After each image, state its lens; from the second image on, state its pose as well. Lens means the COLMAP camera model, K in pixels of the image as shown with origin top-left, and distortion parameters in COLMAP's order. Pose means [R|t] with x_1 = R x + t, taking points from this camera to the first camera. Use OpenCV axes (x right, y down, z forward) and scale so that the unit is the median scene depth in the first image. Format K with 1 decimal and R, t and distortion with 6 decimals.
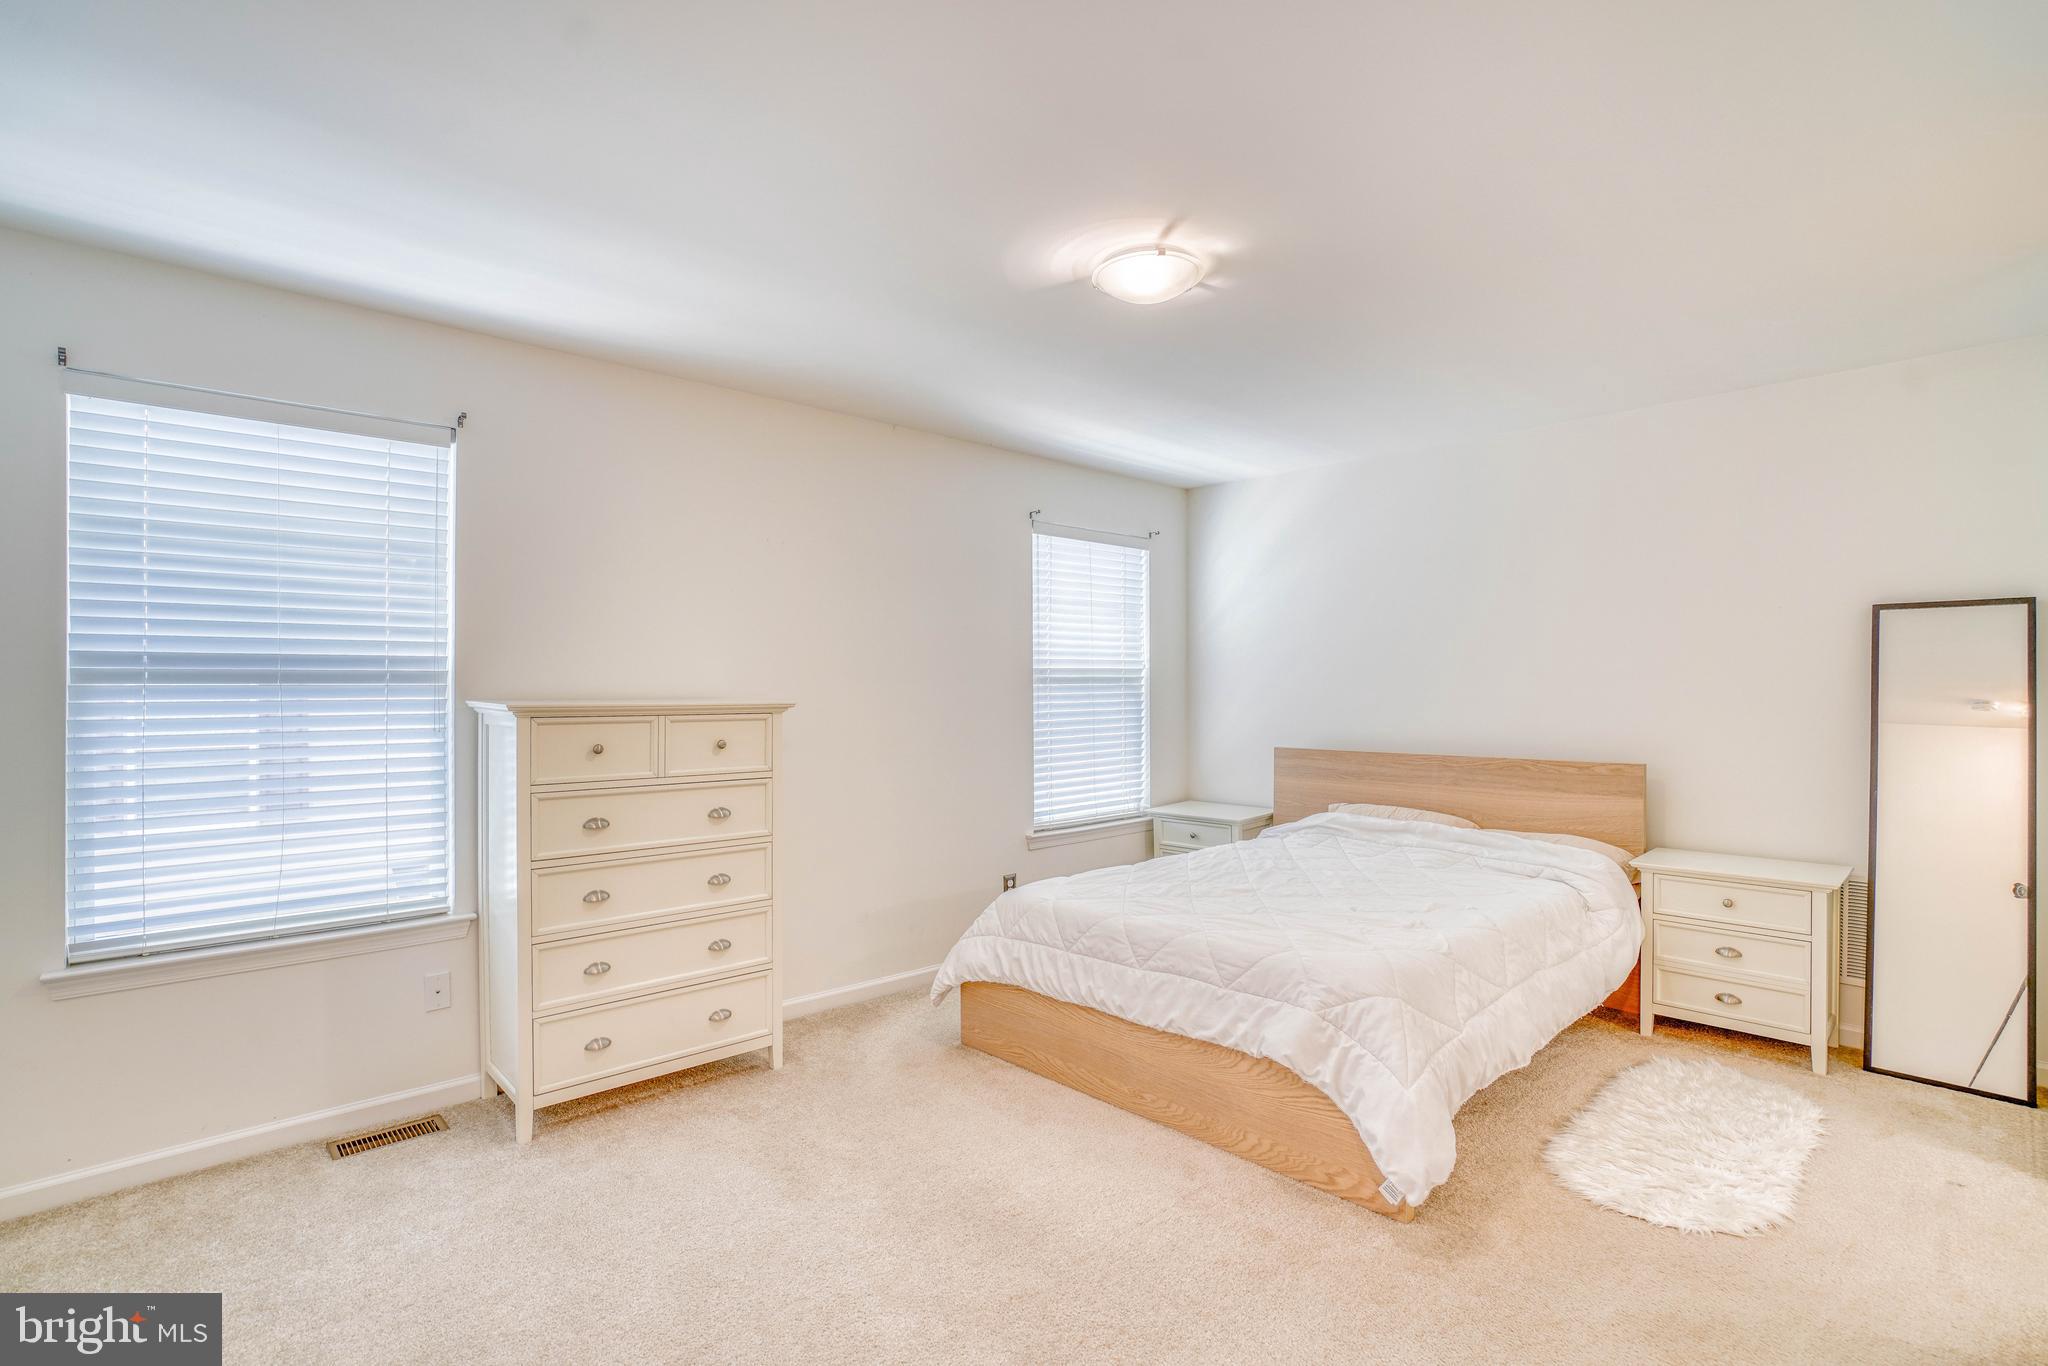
lens RADIAL K [[964.8, 0, 1013.5], [0, 964.8, 687.5], [0, 0, 1]] dist [-0.057202, 0.020871]
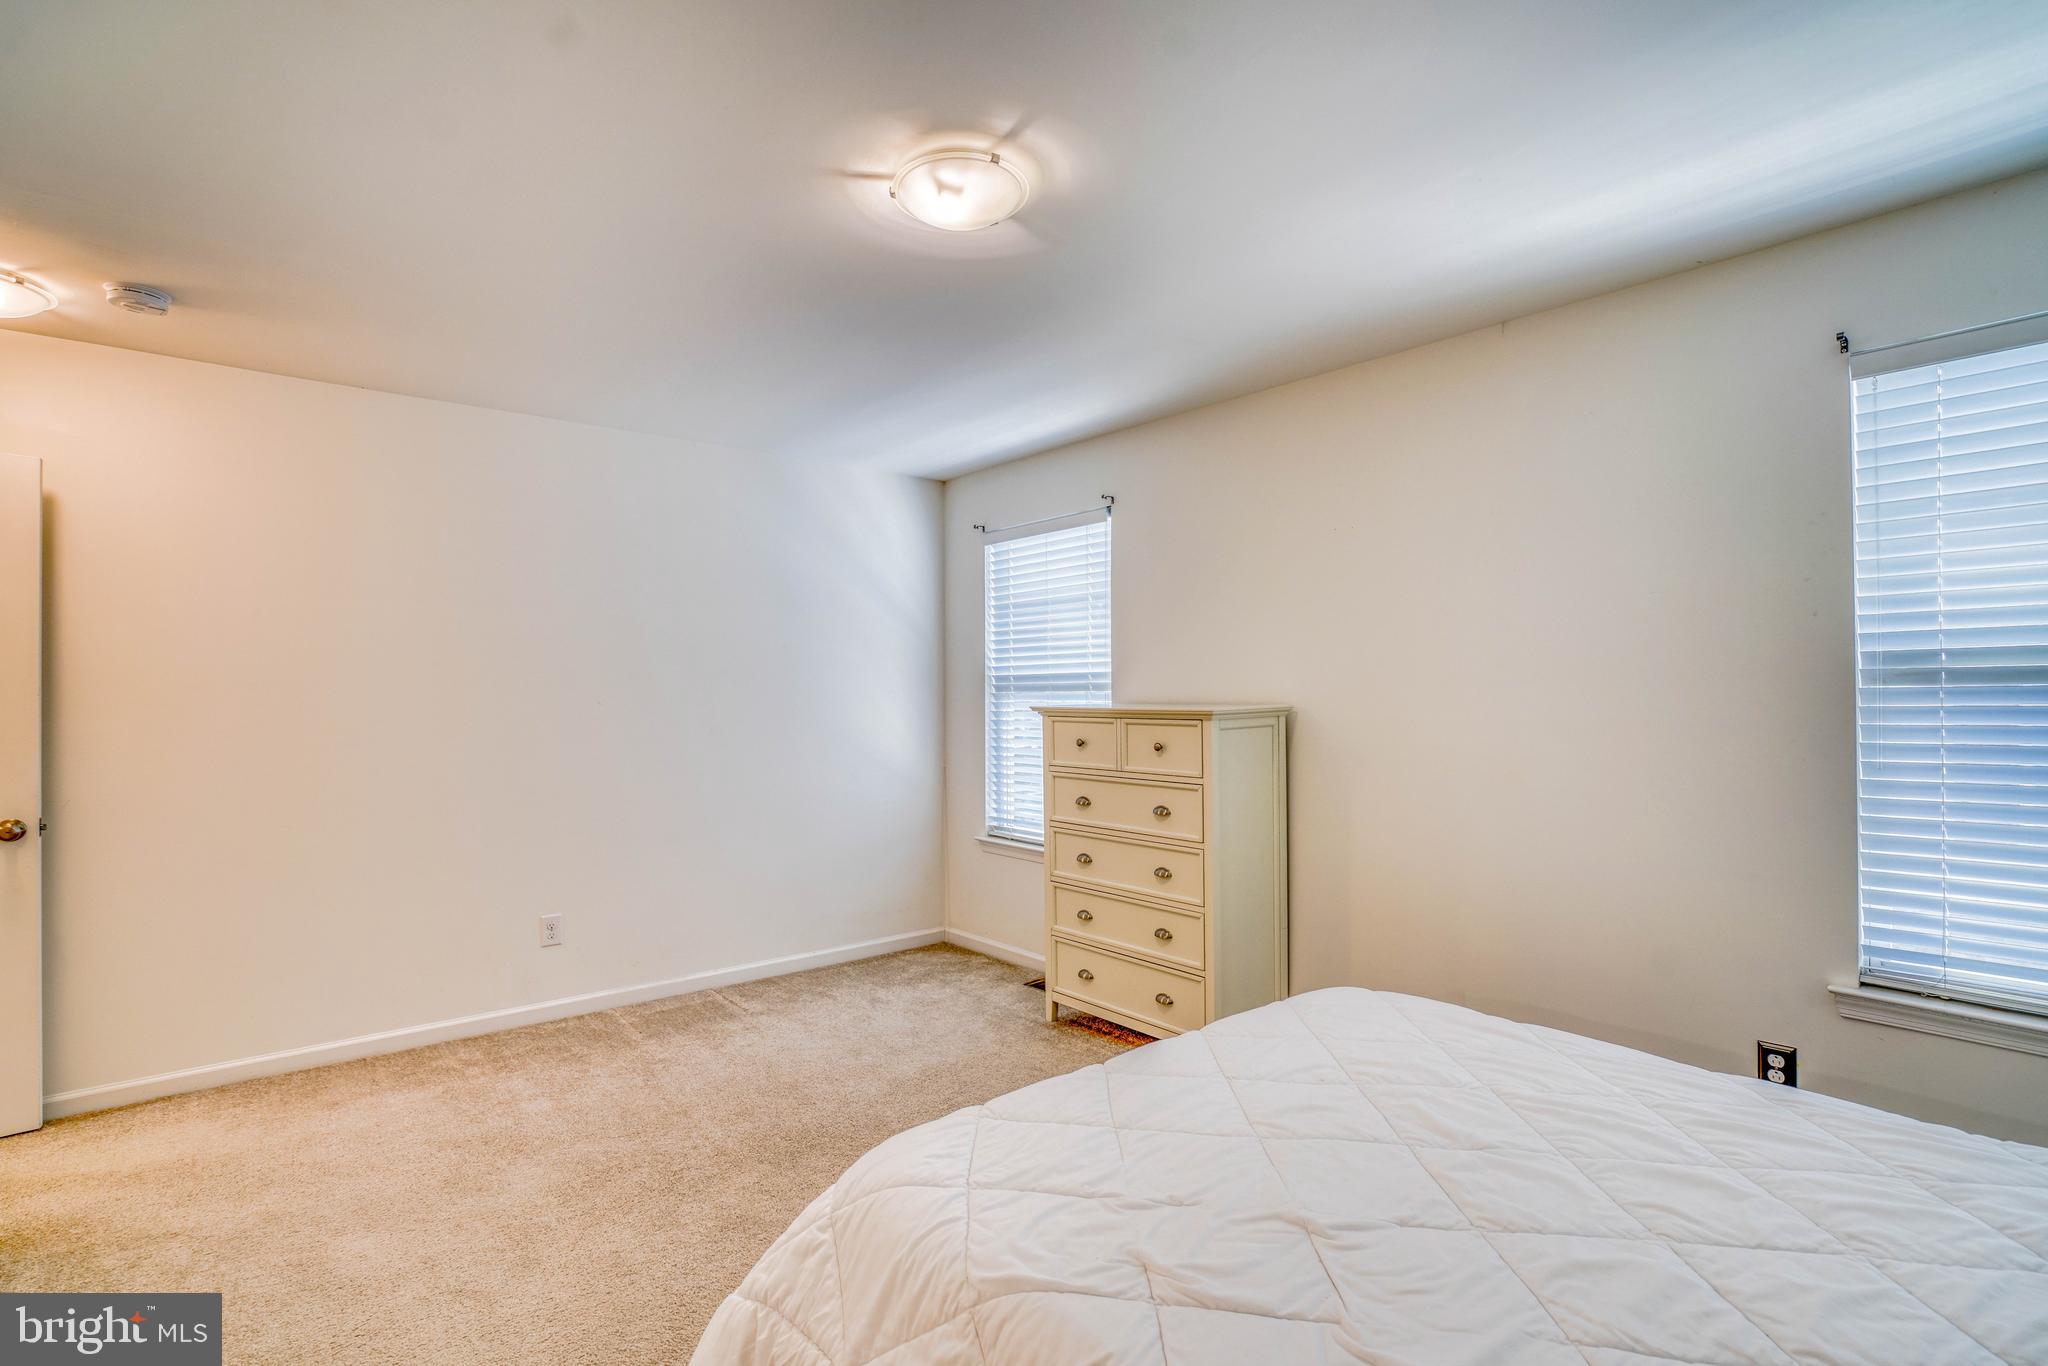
lens RADIAL K [[964.8, 0, 1005.8], [0, 964.8, 687.8], [0, 0, 1]] dist [-0.057202, 0.020871]
pose [[-0.062542, -0.001456, -0.998041, 0.782710], [0.008406, 0.999963, -0.001986, -0.006836], [0.998007, -0.008513, -0.062527, 0.892516]]
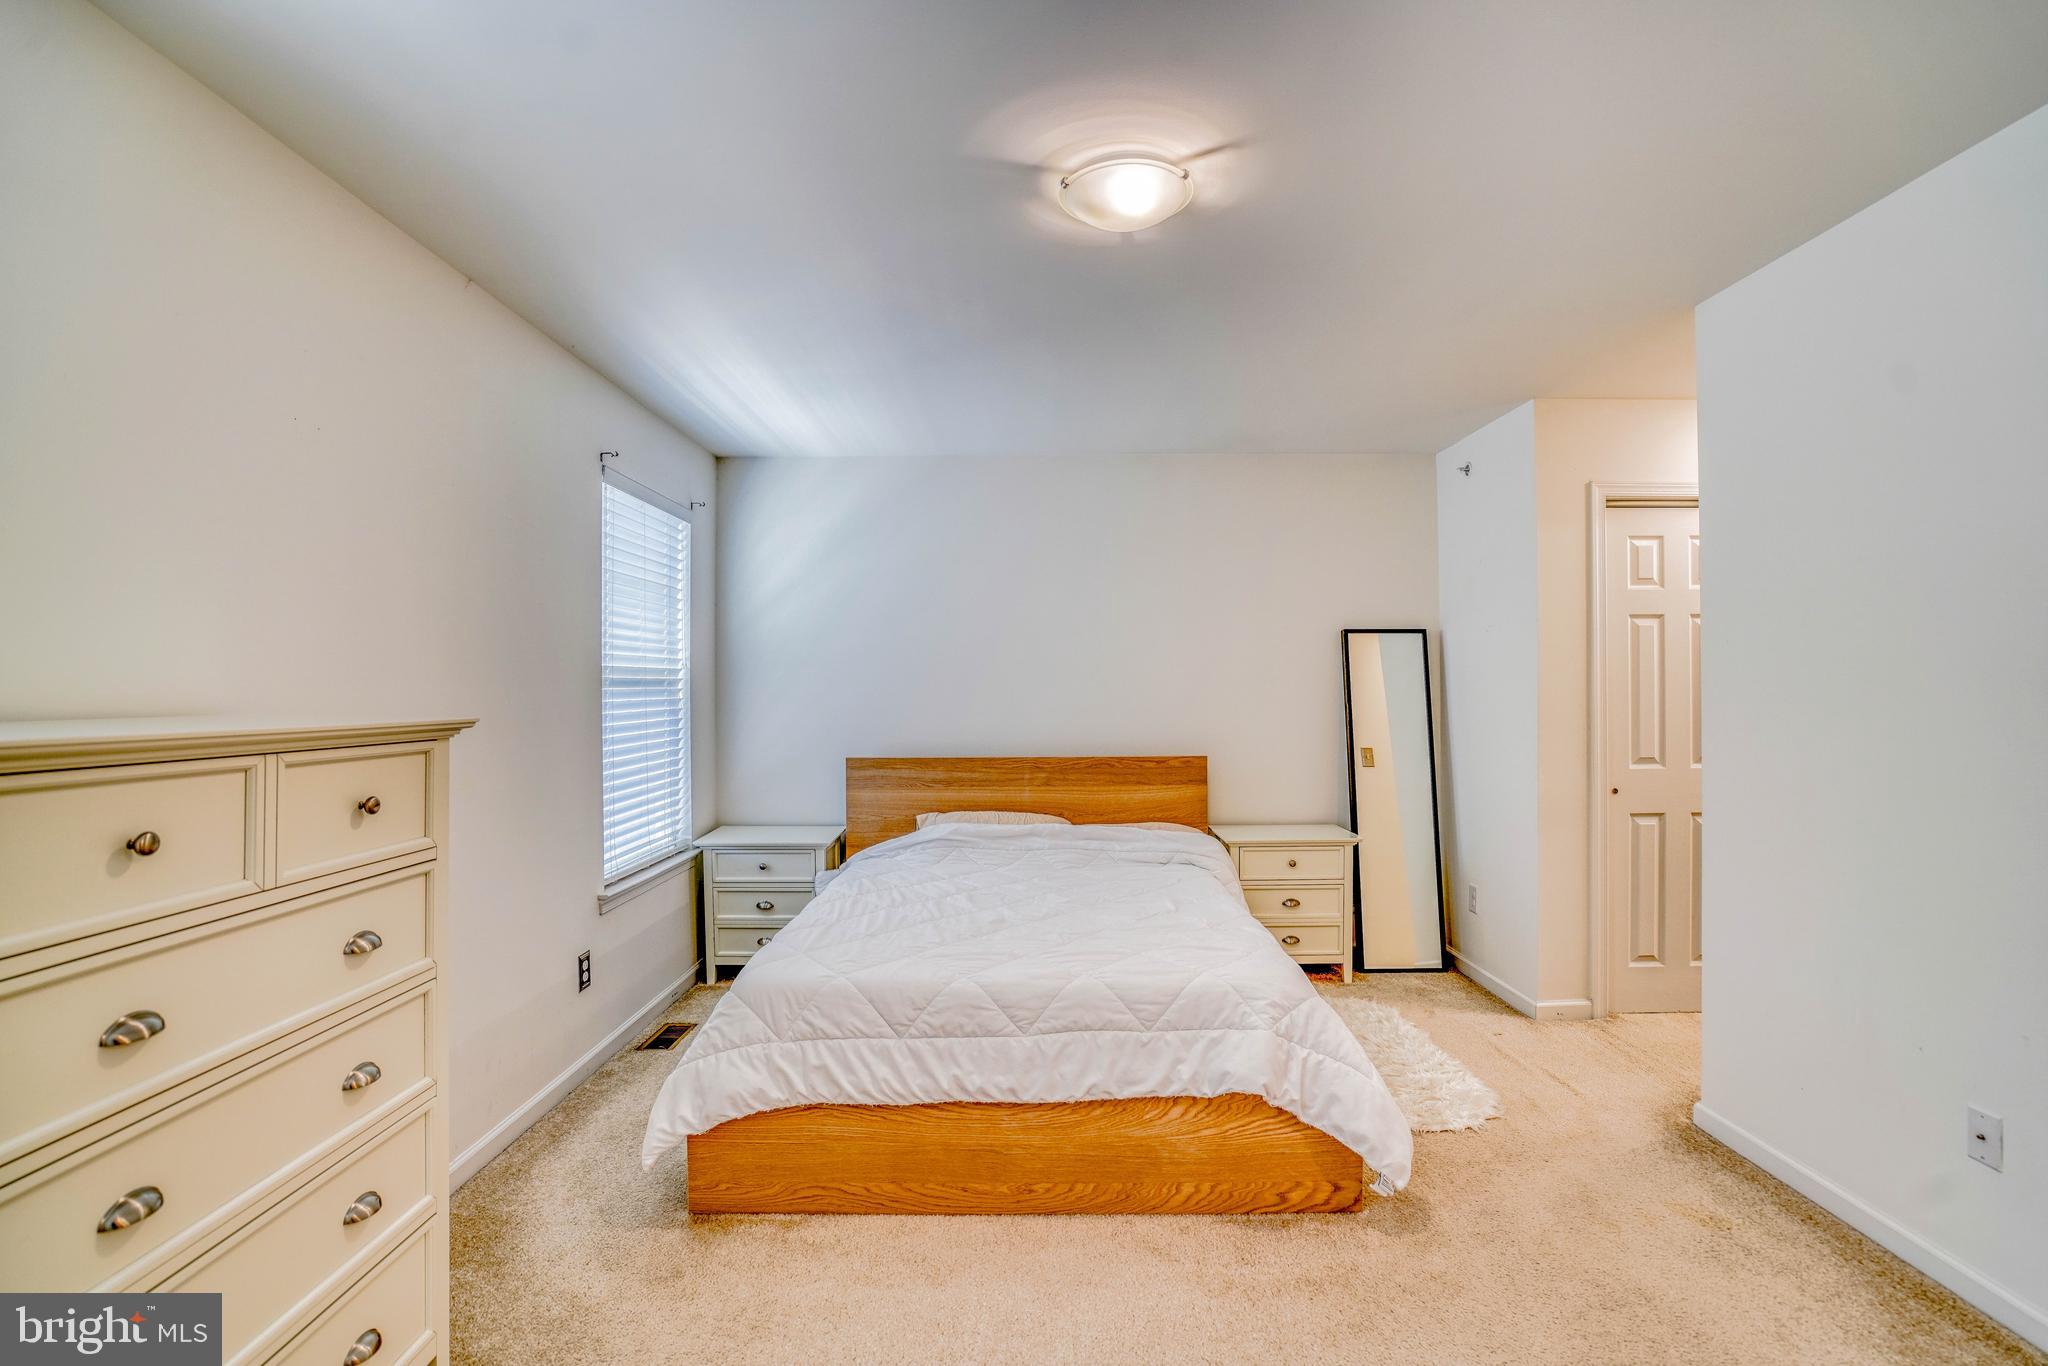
lens RADIAL K [[964.8, 0, 1026.8], [0, 964.8, 689.4], [0, 0, 1]] dist [-0.057202, 0.020871]
pose [[0.684070, -0.001122, 0.729415, -0.427493], [0.003277, 0.999993, -0.001535, 0.000110], [-0.729409, 0.003440, 0.684069, 0.408818]]
